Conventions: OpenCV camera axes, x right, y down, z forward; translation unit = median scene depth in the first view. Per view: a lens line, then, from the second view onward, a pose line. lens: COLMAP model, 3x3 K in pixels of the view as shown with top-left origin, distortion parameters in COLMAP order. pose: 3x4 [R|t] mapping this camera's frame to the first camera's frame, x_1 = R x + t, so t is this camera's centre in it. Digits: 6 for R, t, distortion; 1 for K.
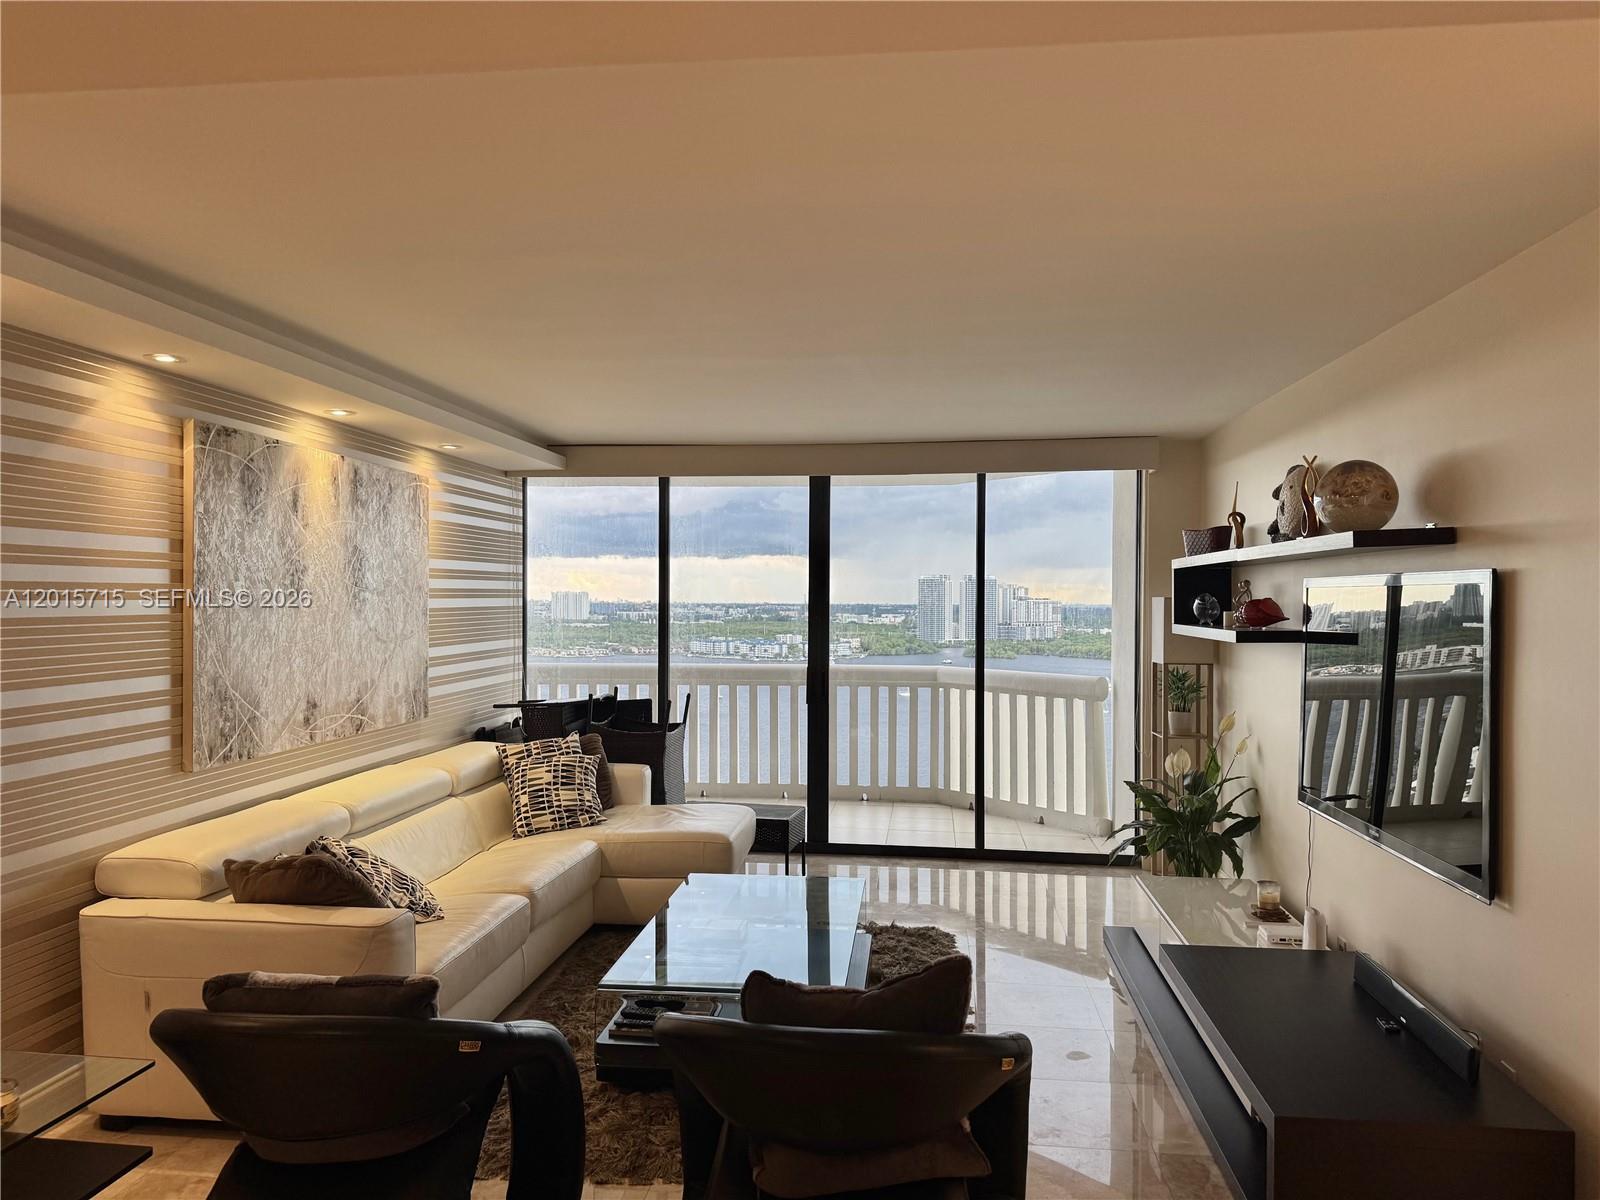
lens RADIAL K [[1113.2, 0, 803.2], [0, 1113.2, 603.2], [0, 0, 1]] dist [0.085418, -0.120838]
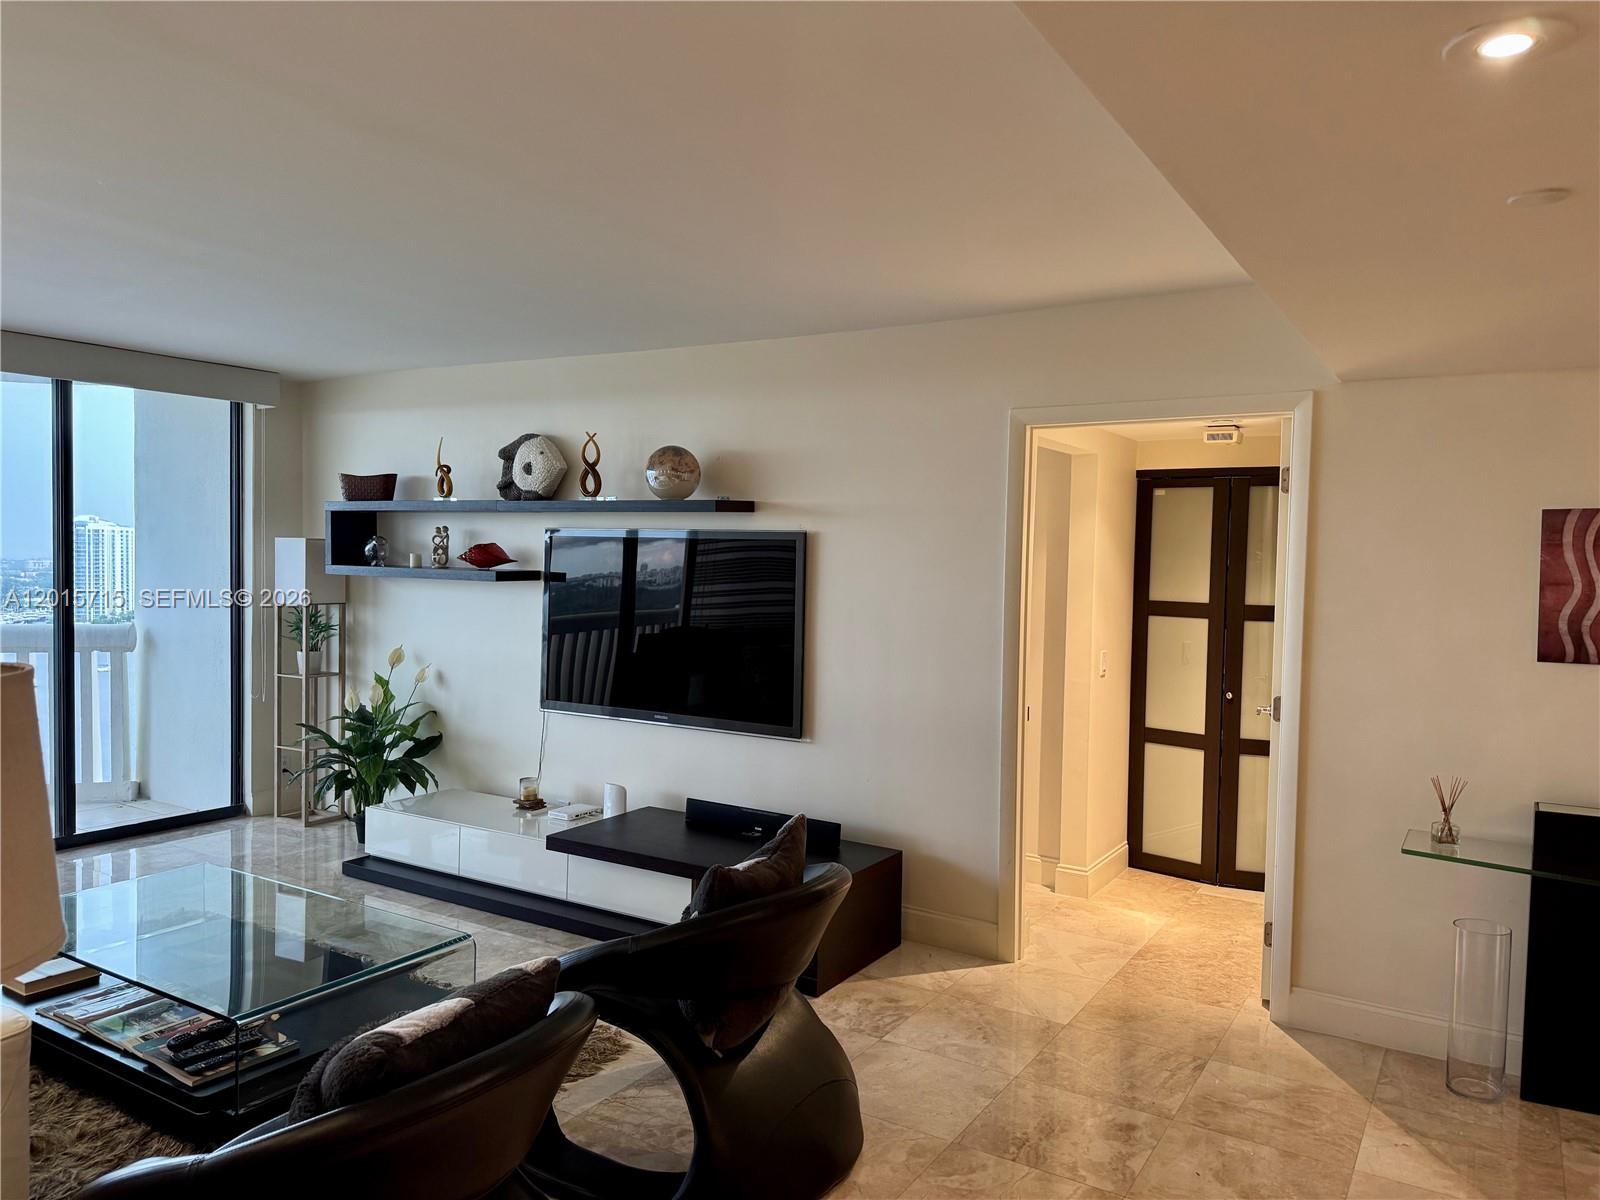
lens RADIAL K [[1131.9, 0, 807.6], [0, 1131.9, 609.3], [0, 0, 1]] dist [0.069010, -0.122167]
pose [[0.429192, -0.034344, 0.902560, -0.461937], [-0.018594, 0.998729, 0.046846, 0.001719], [-0.903022, -0.036888, 0.428008, 0.183356]]
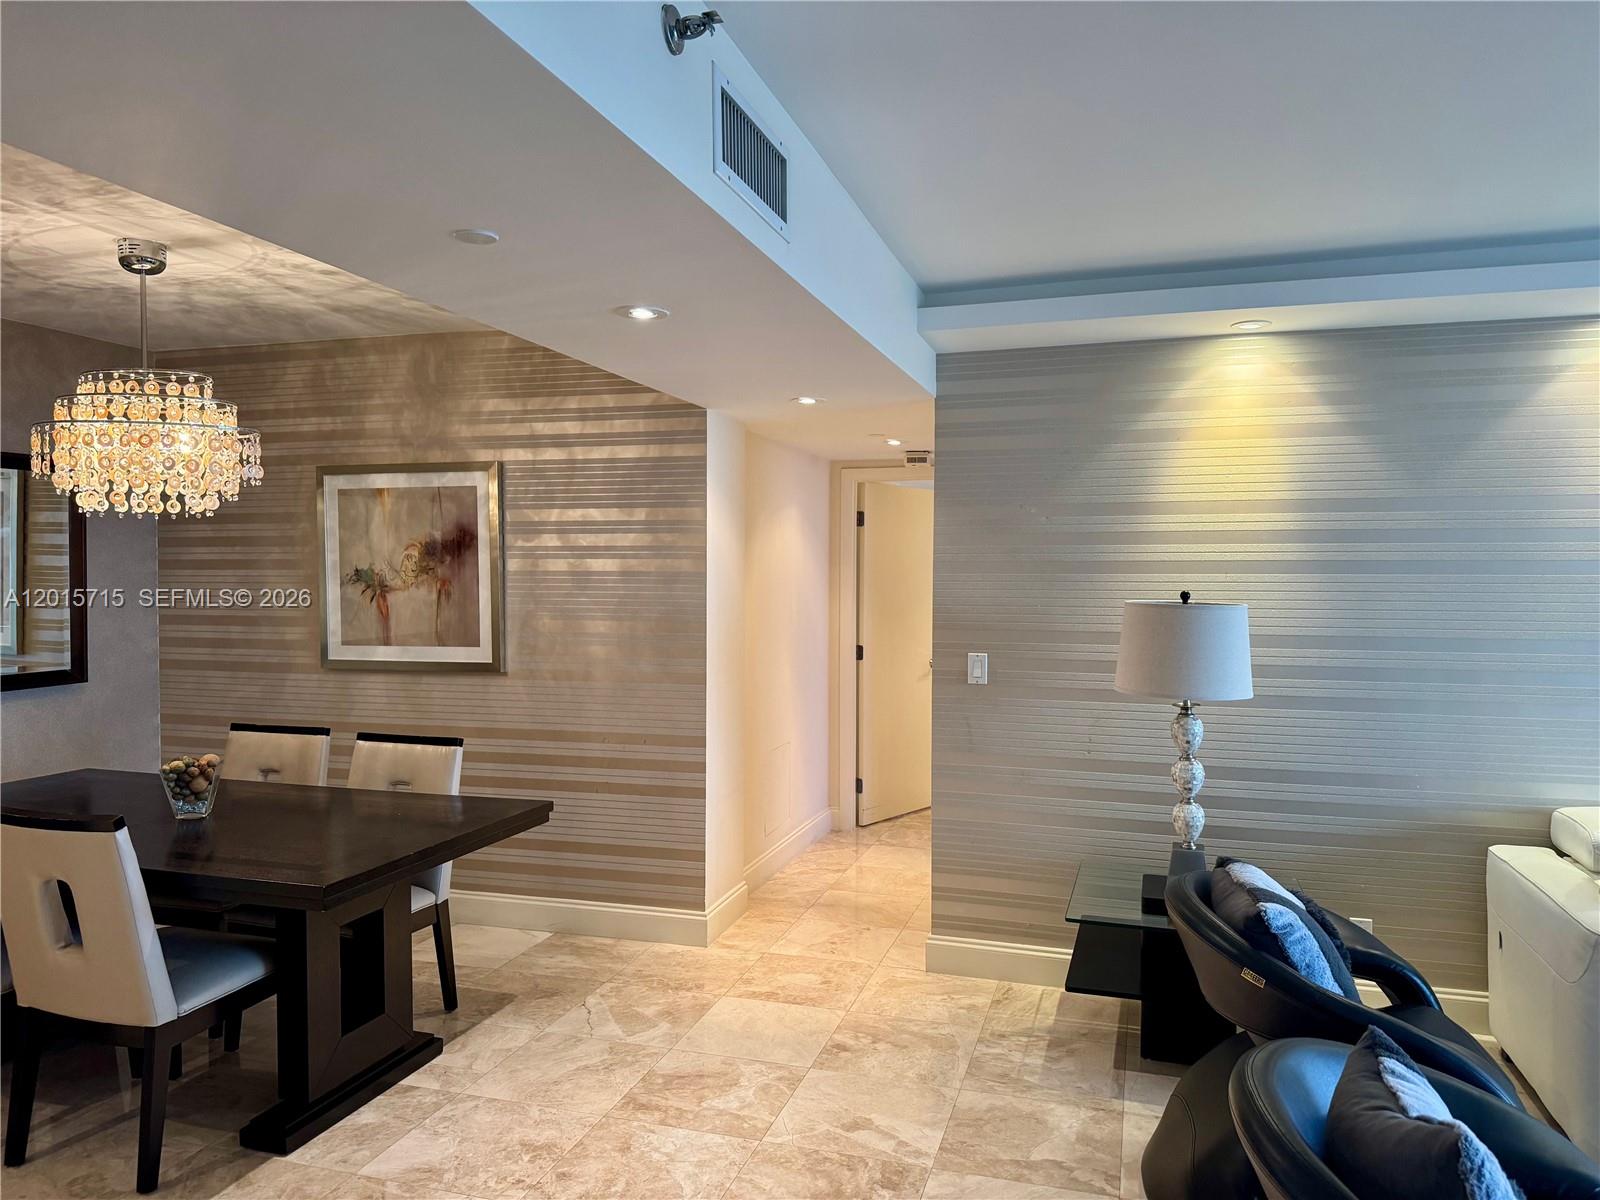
lens RADIAL K [[1111.5, 0, 802.1], [0, 1111.5, 608.6], [0, 0, 1]] dist [0.108432, -0.139544]
pose [[-0.183473, 0.029959, -0.982568, 0.337760], [-0.008413, 0.999451, 0.032044, 0.009421], [0.982989, 0.014146, -0.183120, 0.328507]]
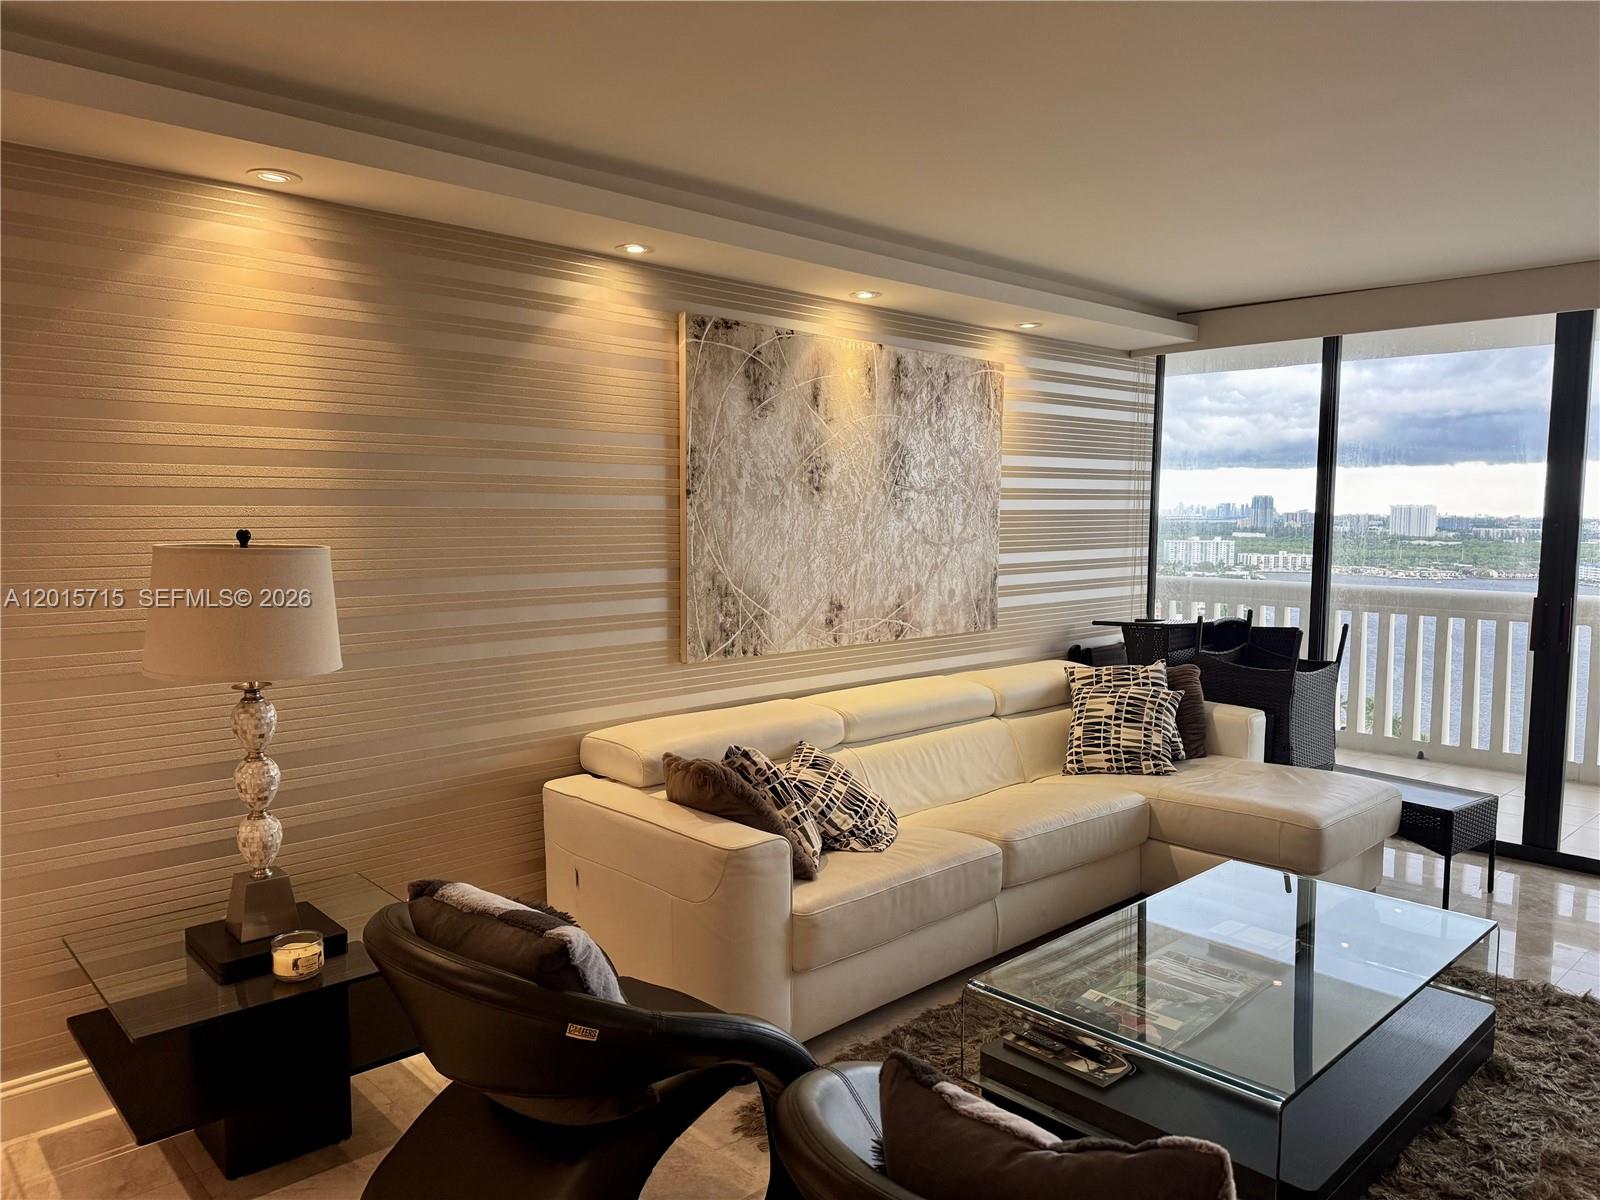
lens RADIAL K [[1111.5, 0, 802.1], [0, 1111.5, 608.6], [0, 0, 1]] dist [0.108432, -0.139544]
pose [[0.764695, 0.059418, -0.641647, 0.137124], [-0.007158, 0.996462, 0.083744, 0.010022], [0.644352, -0.059446, 0.762415, 0.213984]]
